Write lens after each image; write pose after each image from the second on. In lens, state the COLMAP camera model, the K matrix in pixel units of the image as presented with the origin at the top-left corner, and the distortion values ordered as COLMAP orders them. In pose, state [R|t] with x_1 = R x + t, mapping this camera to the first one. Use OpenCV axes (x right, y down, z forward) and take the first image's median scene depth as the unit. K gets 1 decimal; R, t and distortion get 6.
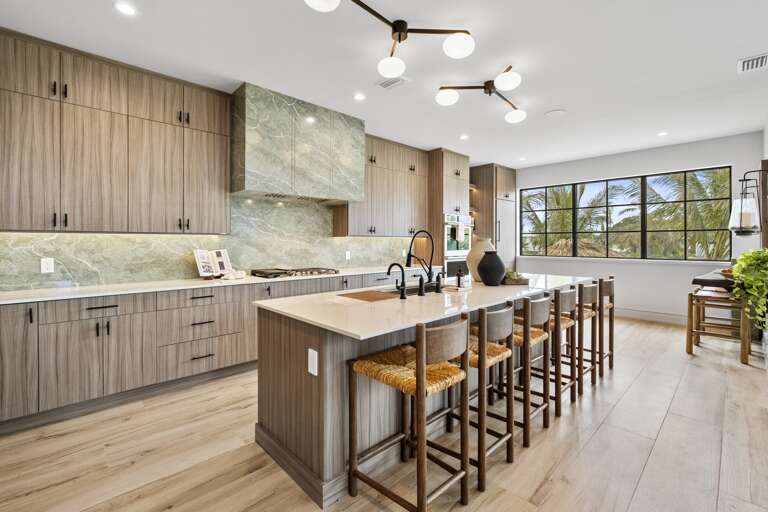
lens RADIAL K [[345.3, 0, 380.2], [0, 345.3, 241.6], [0, 0, 1]] dist [0.001426, 0.000019]
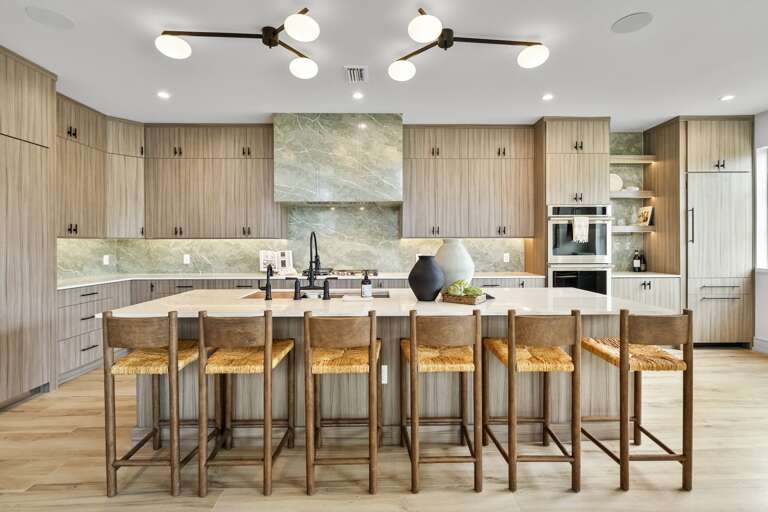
lens RADIAL K [[354.4, 0, 383.1], [0, 354.4, 245.8], [0, 0, 1]] dist [-0.003402, -0.001254]
pose [[0.736798, 0.000152, -0.676113, 0.766211], [0.003891, 0.999982, 0.004465, 0.001900], [0.676102, -0.005920, 0.736784, 0.354057]]
